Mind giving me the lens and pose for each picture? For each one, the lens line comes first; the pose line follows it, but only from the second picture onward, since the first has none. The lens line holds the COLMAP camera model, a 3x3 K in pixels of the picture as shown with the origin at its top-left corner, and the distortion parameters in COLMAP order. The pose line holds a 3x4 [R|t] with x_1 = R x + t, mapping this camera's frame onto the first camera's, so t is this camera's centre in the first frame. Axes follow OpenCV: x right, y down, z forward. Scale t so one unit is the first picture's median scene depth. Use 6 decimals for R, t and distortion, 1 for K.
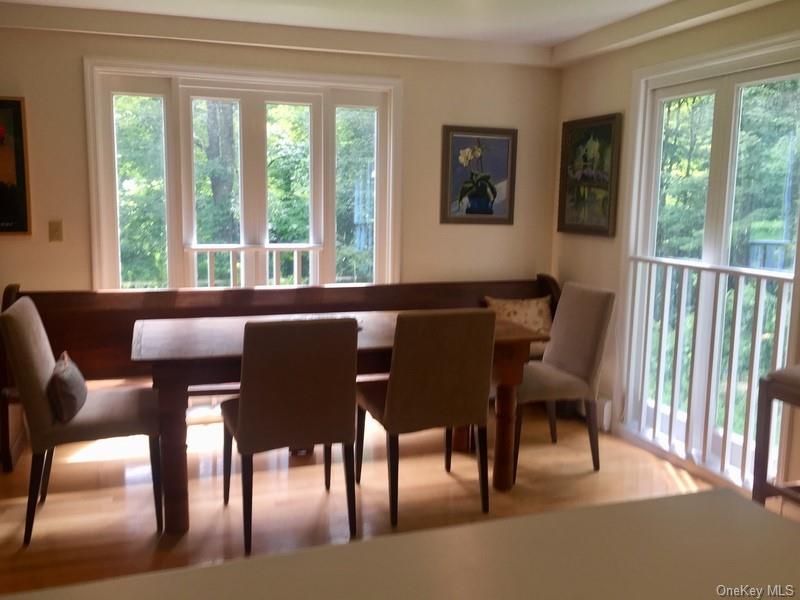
lens RADIAL K [[752.1, 0, 404.1], [0, 752.1, 300.4], [0, 0, 1]] dist [0.045972, 0.000000]
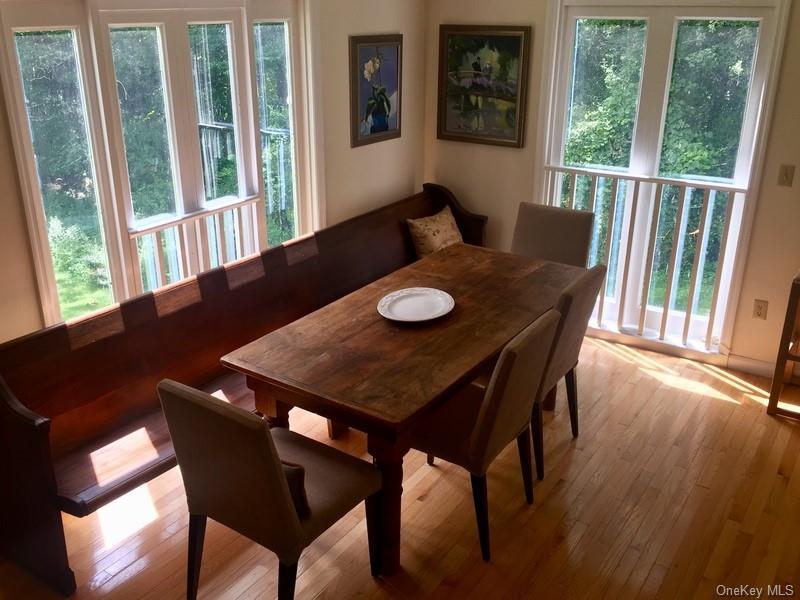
lens RADIAL K [[731.3, 0, 396.2], [0, 731.3, 304.5], [0, 0, 1]] dist [0.036185, 0.000000]
pose [[0.803829, -0.240654, 0.544008, -0.440120], [0.098482, 0.955731, 0.277271, -0.161319], [-0.586652, -0.169303, 0.791944, 0.225405]]
